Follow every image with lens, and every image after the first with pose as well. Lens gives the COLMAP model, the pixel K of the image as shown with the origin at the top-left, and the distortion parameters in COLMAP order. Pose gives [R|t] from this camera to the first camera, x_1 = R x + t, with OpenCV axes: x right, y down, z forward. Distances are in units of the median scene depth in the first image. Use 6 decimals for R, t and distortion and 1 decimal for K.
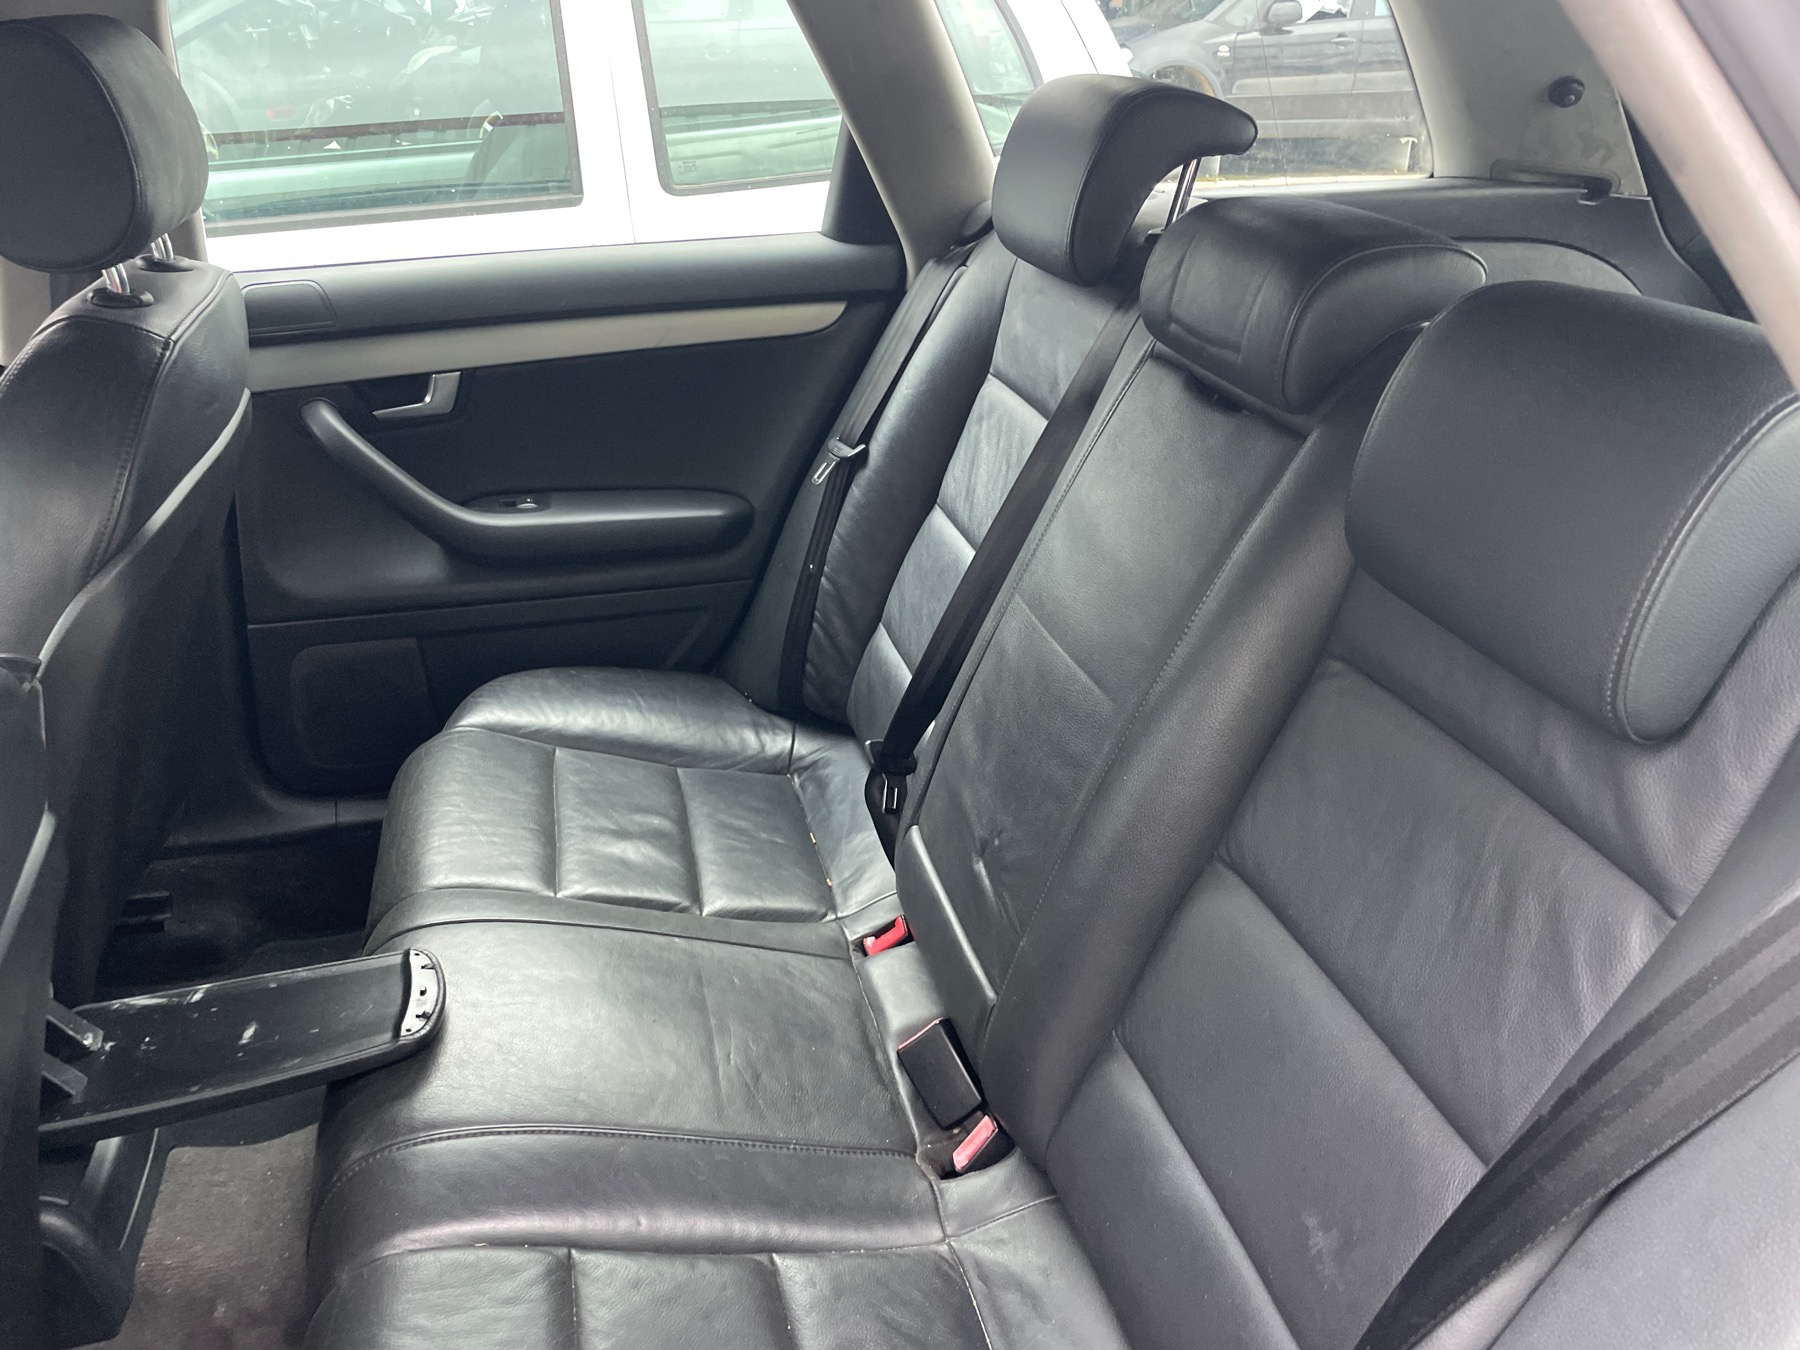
lens RADIAL K [[1378.4, 0, 886.6], [0, 1378.4, 687.3], [0, 0, 1]] dist [0.076789, -0.103580]
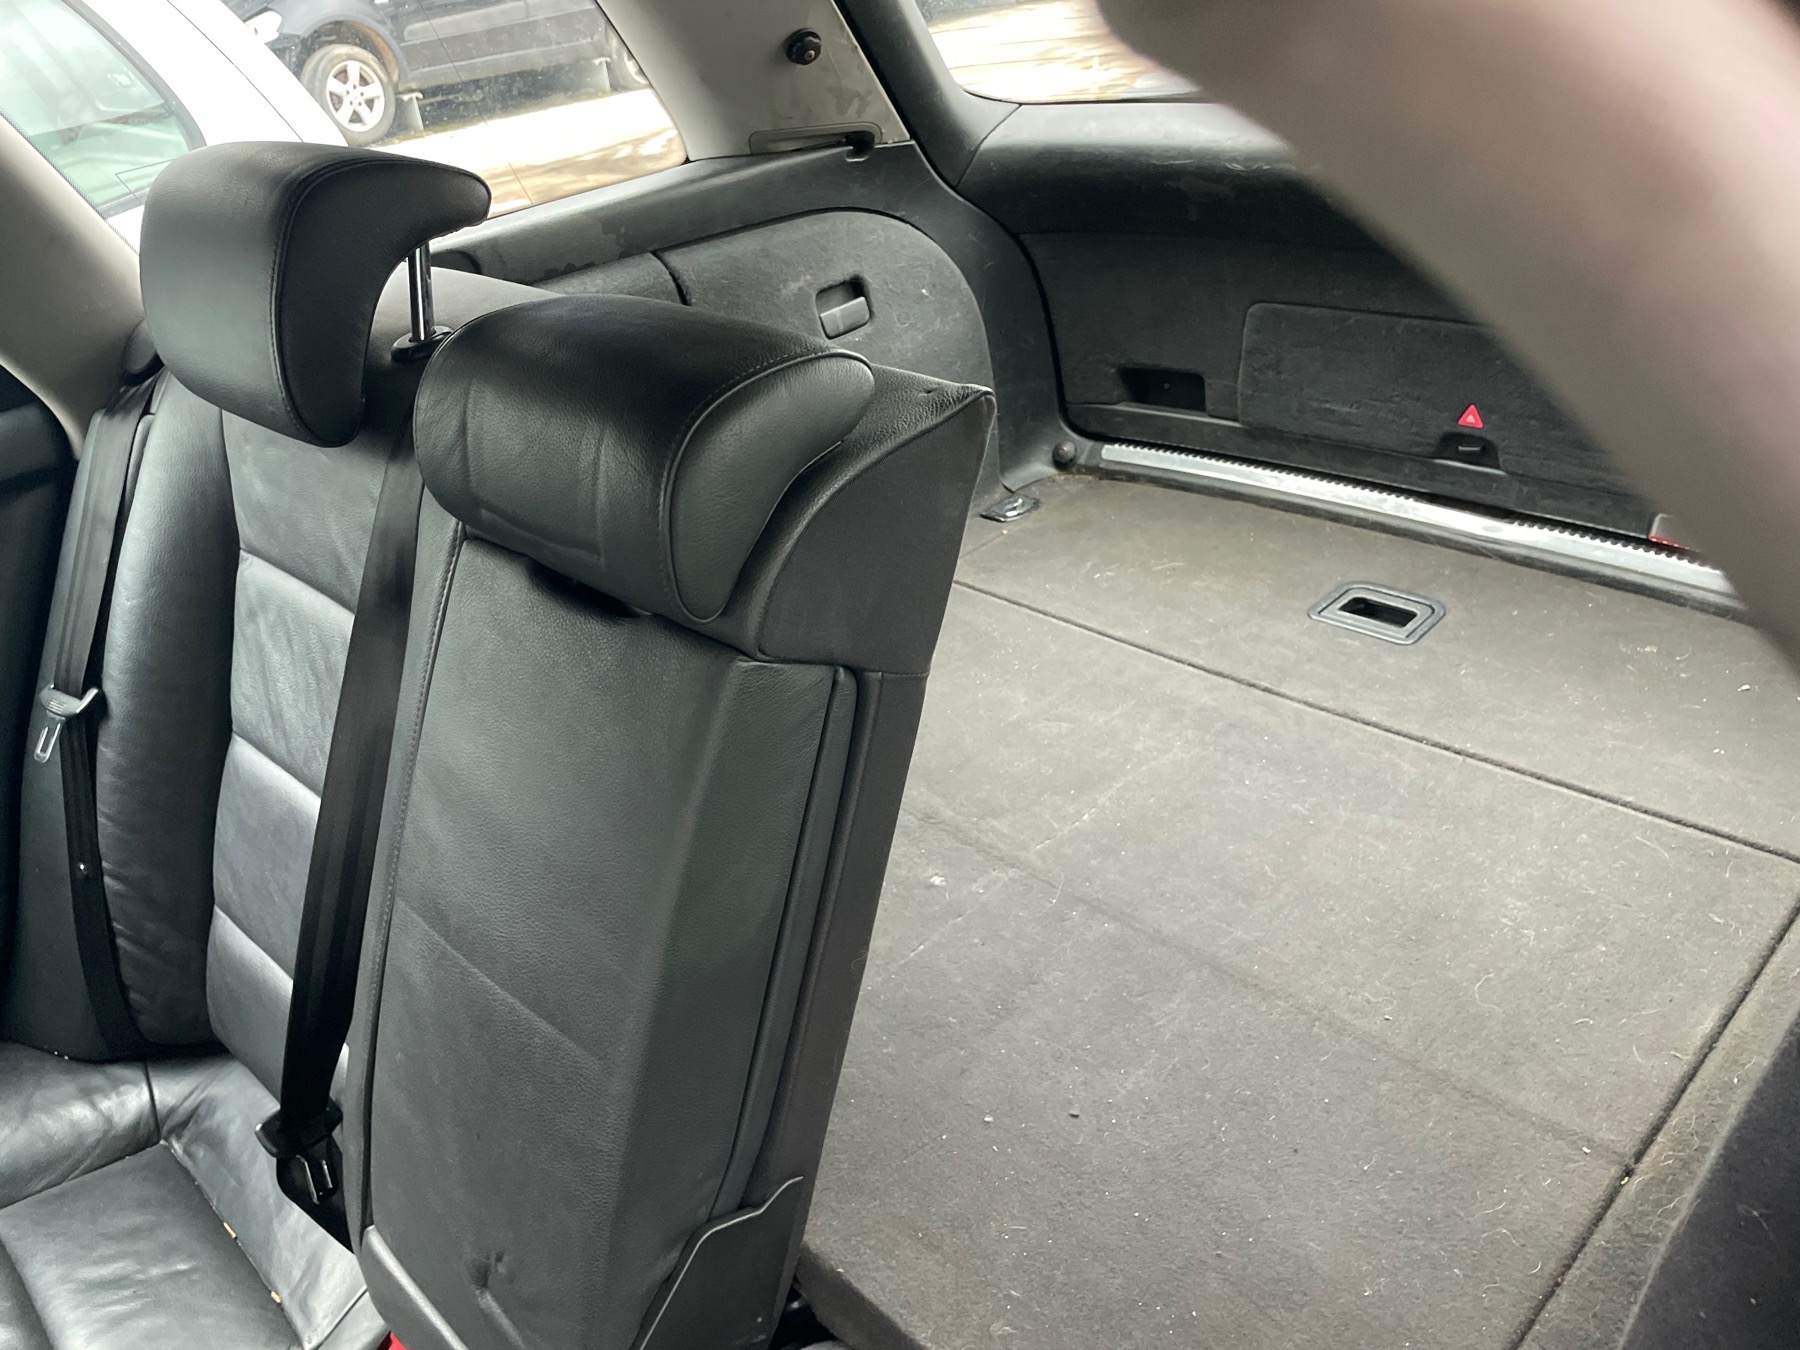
lens RADIAL K [[1382.1, 0, 888.5], [0, 1382.1, 669.4], [0, 0, 1]] dist [0.074981, -0.104040]
pose [[0.852498, -0.341540, 0.395724, 0.050610], [0.328051, 0.938954, 0.103676, -0.129464], [-0.406975, 0.041434, 0.912499, 0.189023]]
